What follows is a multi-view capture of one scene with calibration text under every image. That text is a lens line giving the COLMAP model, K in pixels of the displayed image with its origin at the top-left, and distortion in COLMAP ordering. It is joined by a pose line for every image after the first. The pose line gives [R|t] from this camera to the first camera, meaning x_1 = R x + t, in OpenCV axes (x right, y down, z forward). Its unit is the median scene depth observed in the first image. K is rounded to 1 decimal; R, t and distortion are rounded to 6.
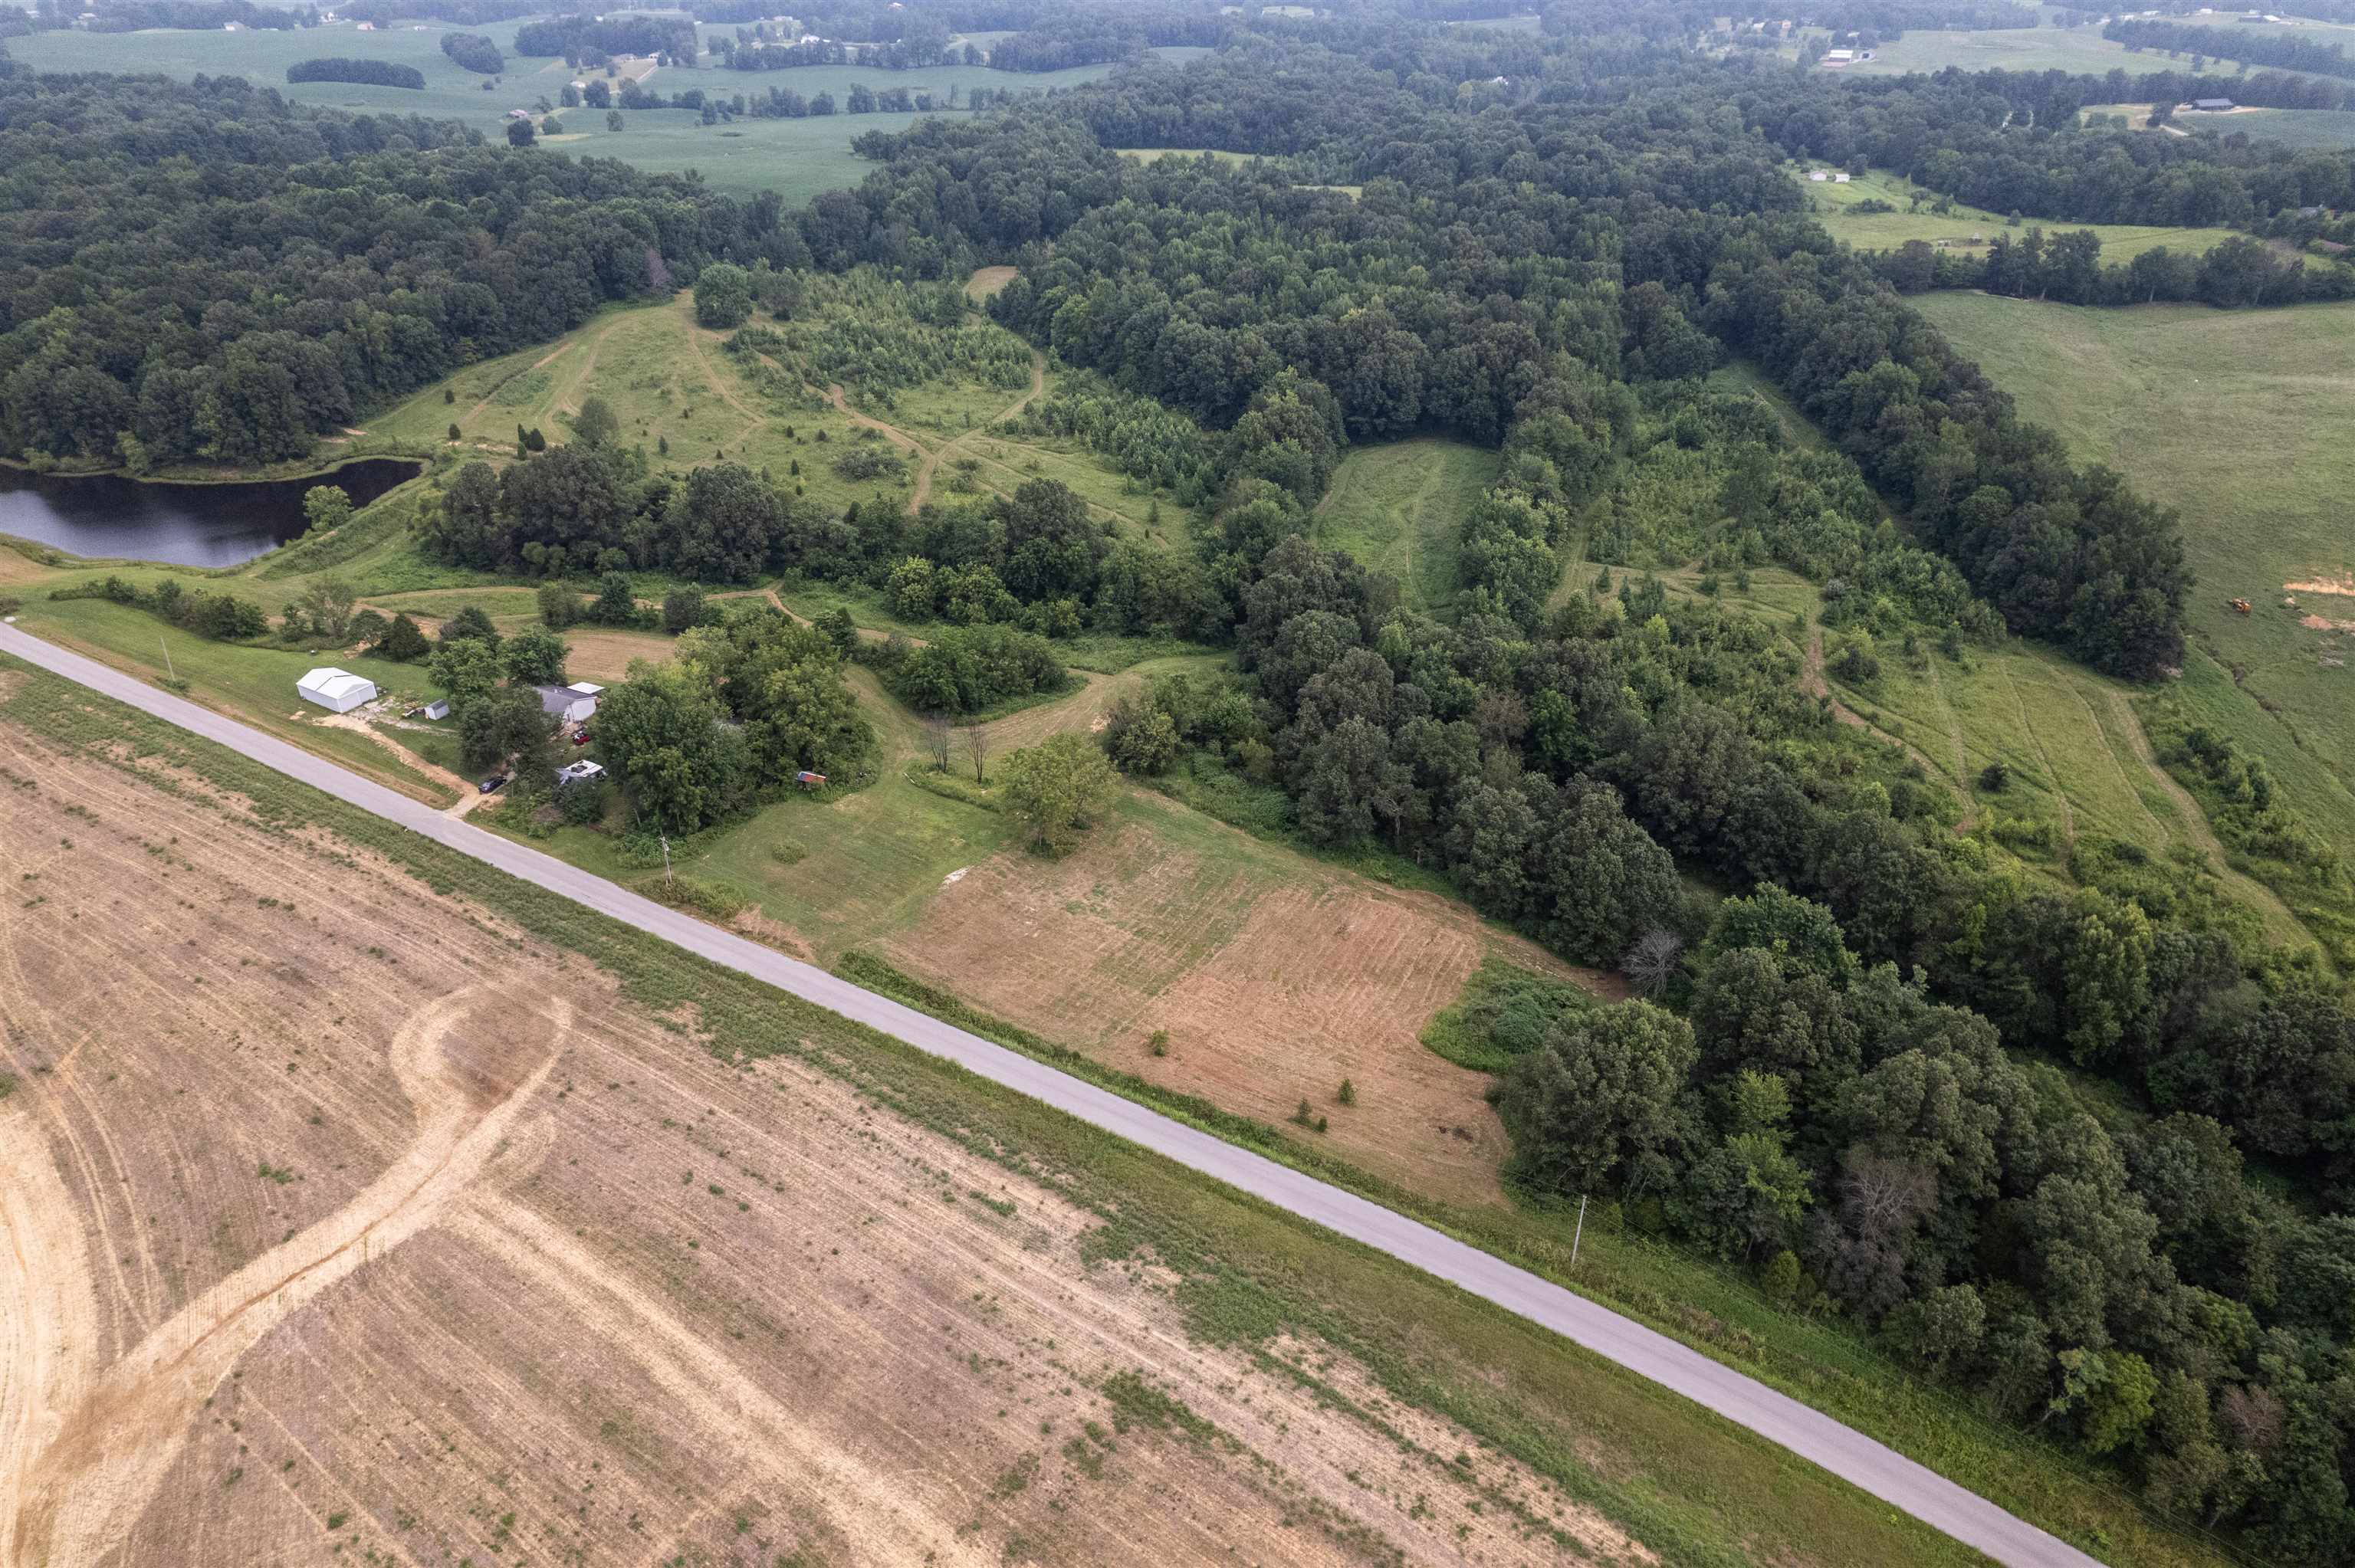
lens RADIAL K [[1510.2, 0, 1177.5], [0, 1510.2, 784.0], [0, 0, 1]] dist [-0.083995, 0.077912]
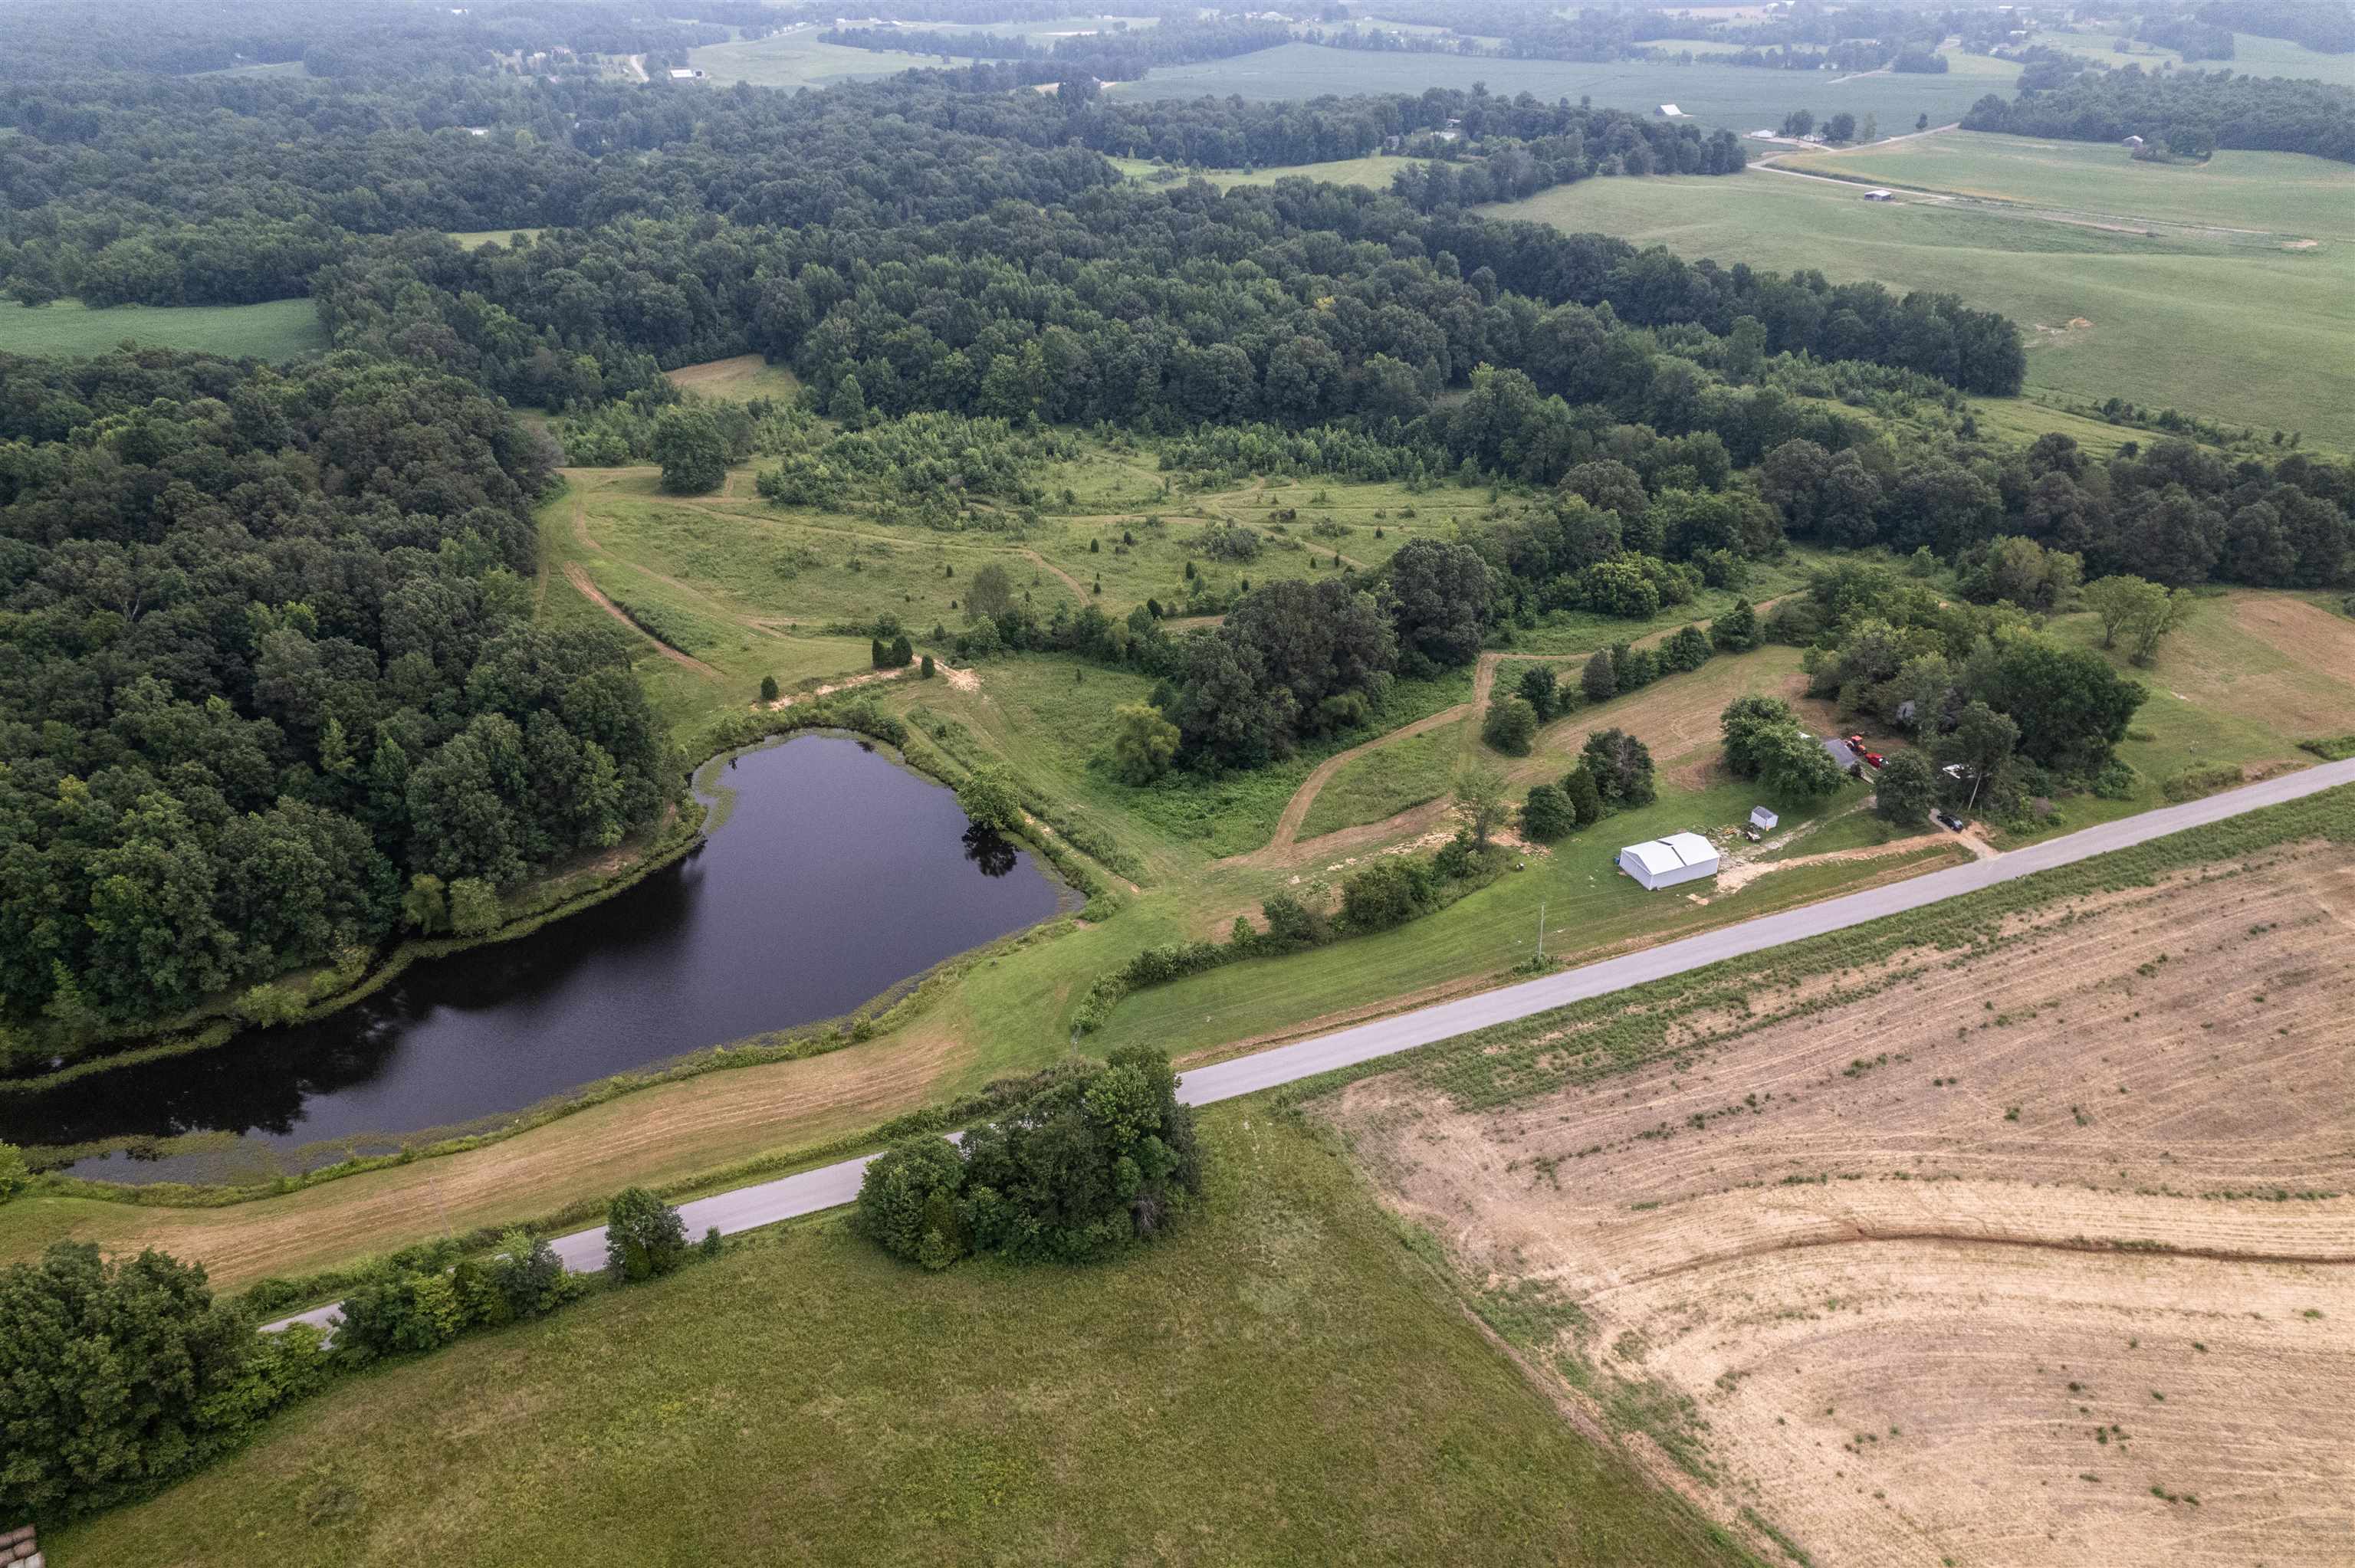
lens RADIAL K [[1510.2, 0, 1177.5], [0, 1510.2, 784.0], [0, 0, 1]] dist [-0.083995, 0.077912]
pose [[0.624284, -0.405765, 0.667550, -1.385200], [0.417149, 0.895644, 0.154298, -0.373026], [-0.660497, 0.182142, 0.728401, 0.621842]]
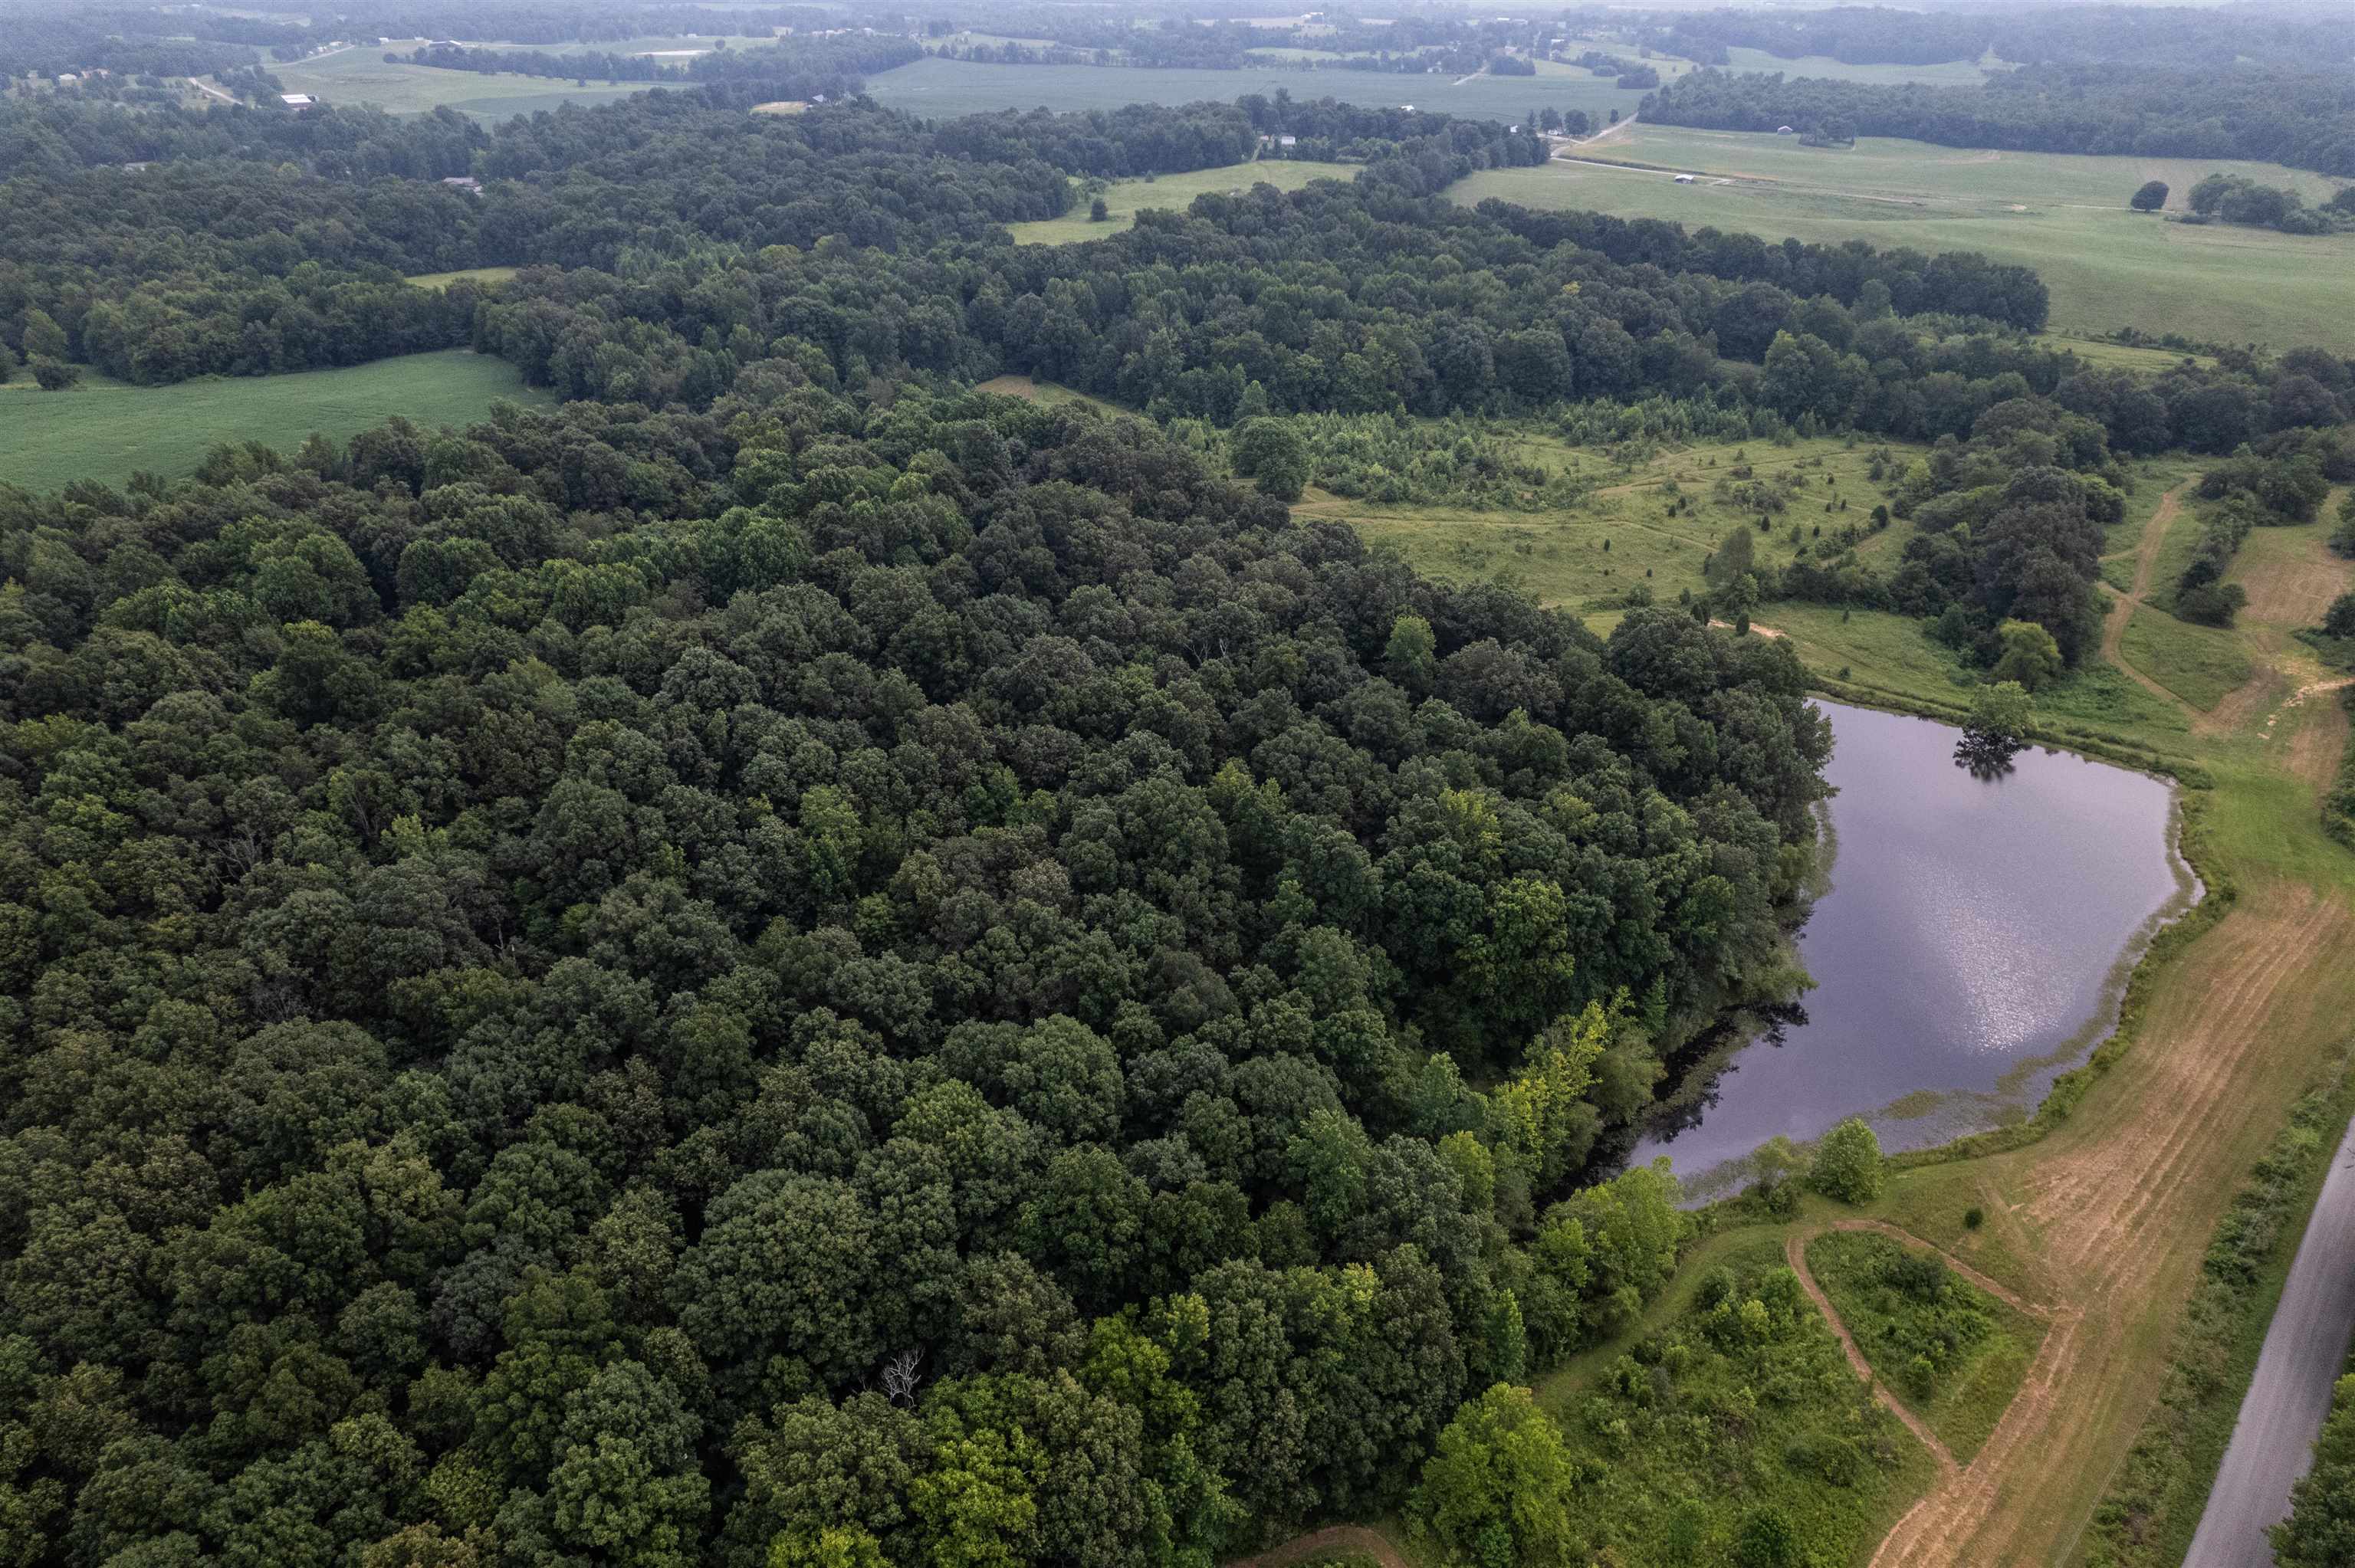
lens RADIAL K [[1506.7, 0, 1176.0], [0, 1506.7, 778.0], [0, 0, 1]] dist [-0.073521, 0.065202]
pose [[0.311571, -0.474931, 0.823021, -1.911768], [0.489107, 0.822740, 0.289608, -0.833359], [-0.814677, 0.312312, 0.488634, 1.383841]]
